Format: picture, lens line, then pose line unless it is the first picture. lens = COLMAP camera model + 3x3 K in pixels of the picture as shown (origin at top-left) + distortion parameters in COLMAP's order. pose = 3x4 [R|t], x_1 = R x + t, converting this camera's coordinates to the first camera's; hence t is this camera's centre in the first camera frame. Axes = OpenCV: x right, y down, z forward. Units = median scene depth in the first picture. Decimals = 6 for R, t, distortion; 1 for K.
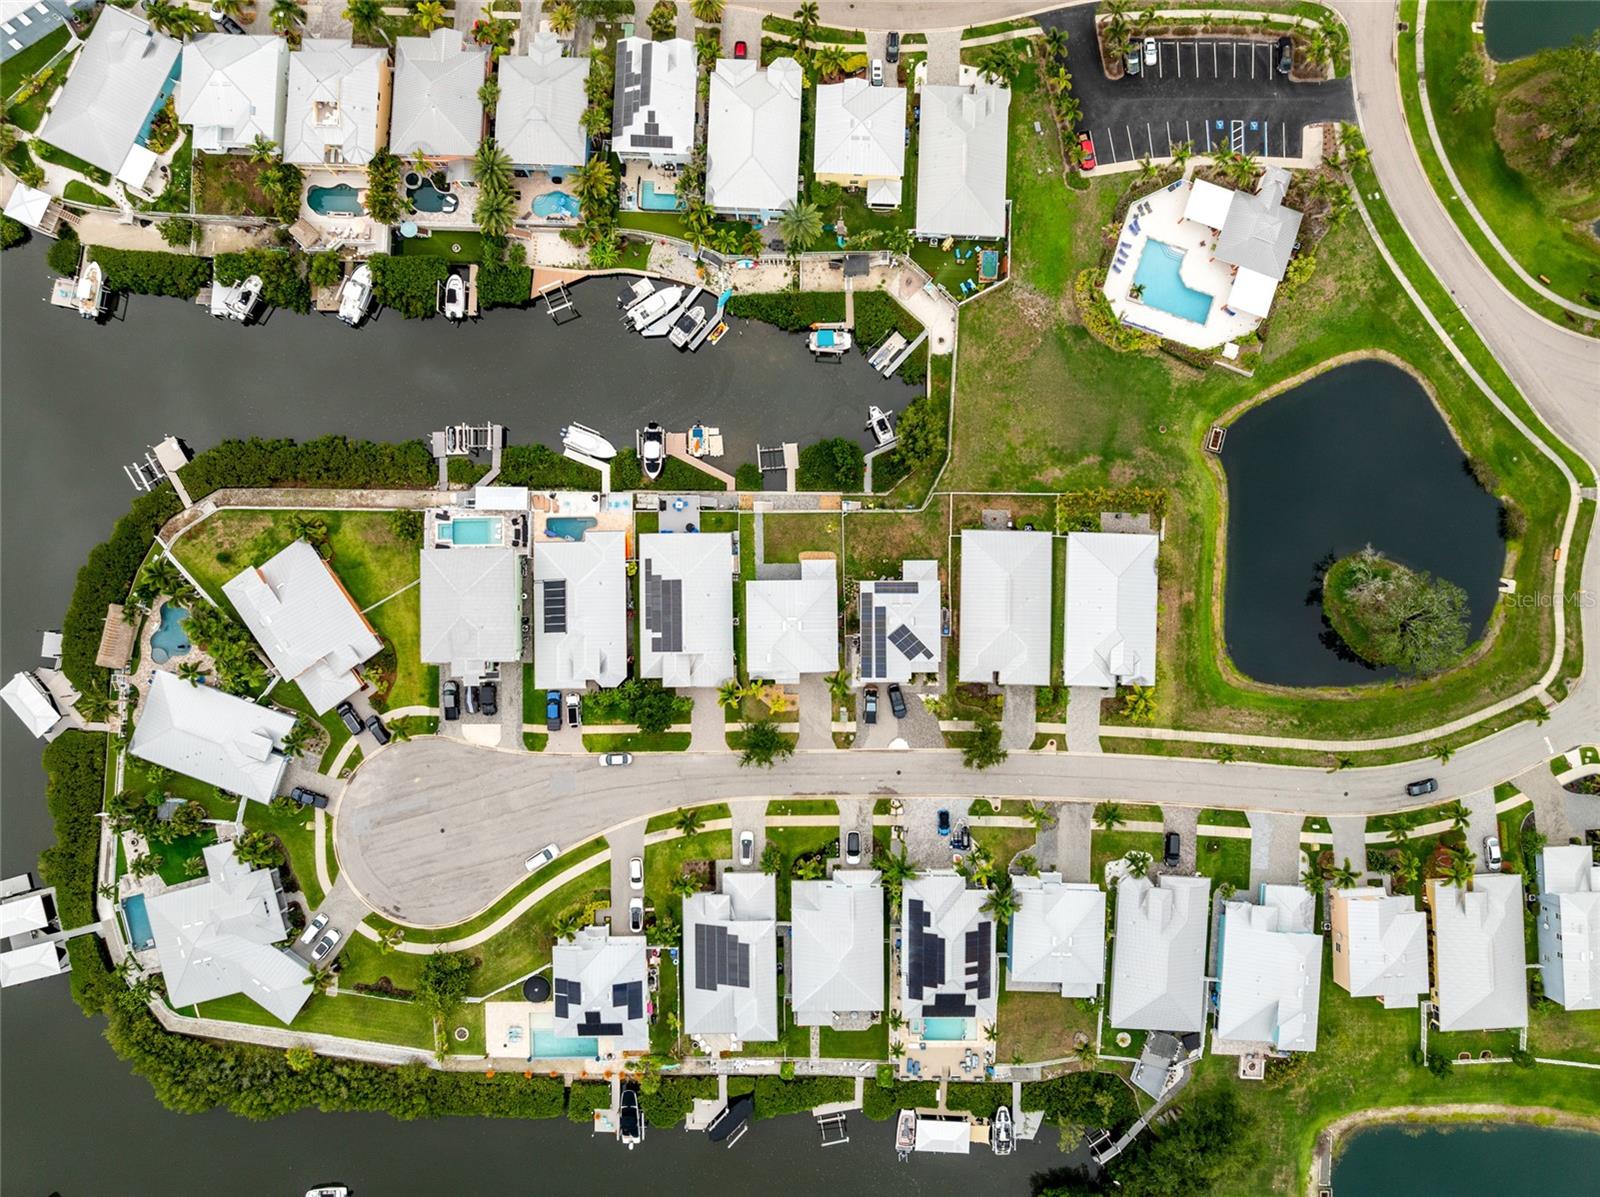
lens RADIAL K [[1121.9, 0, 807.2], [0, 1121.9, 634.5], [0, 0, 1]] dist [-0.000996, -0.000174]
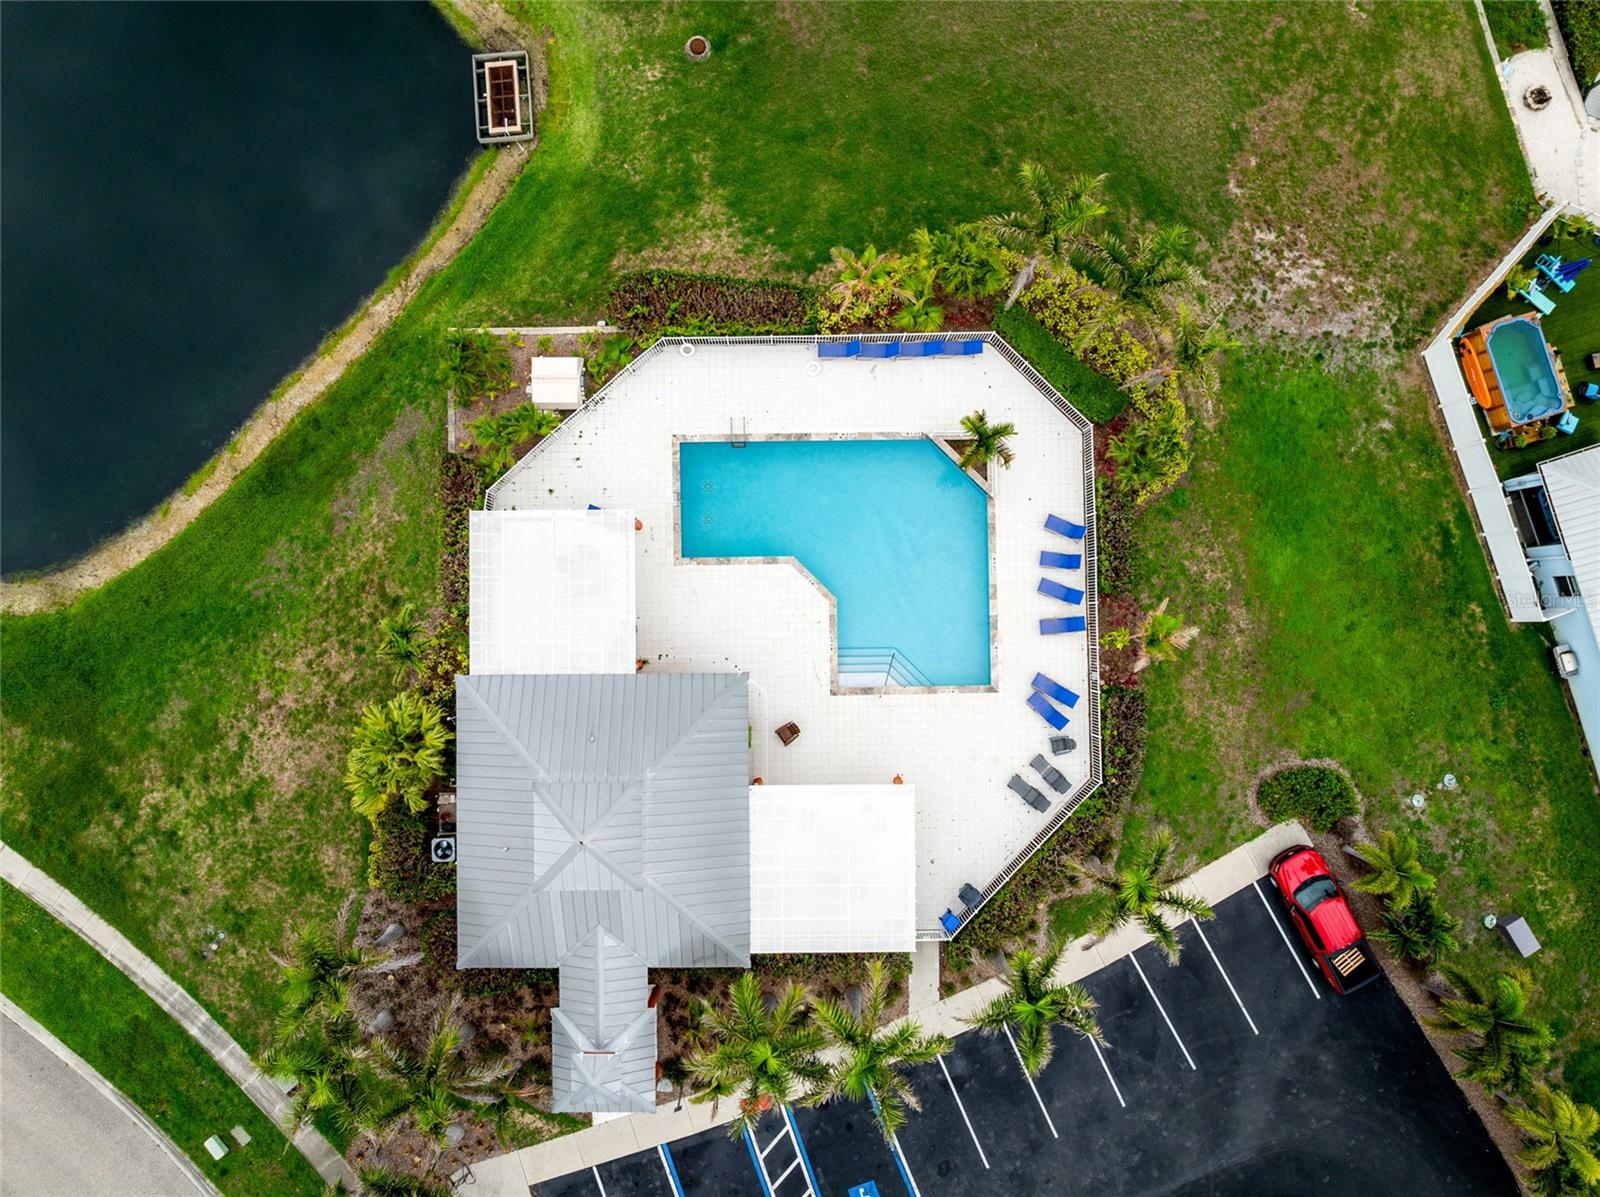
lens RADIAL K [[1083.1, 0, 800.0], [0, 1083.1, 598.5], [0, 0, 1]] dist [-0.000057, -0.001240]
pose [[-0.941322, 0.335599, -0.035873, 0.381620], [-0.337217, -0.939606, 0.058530, -0.366380], [-0.014064, 0.067193, 0.997641, 0.814470]]
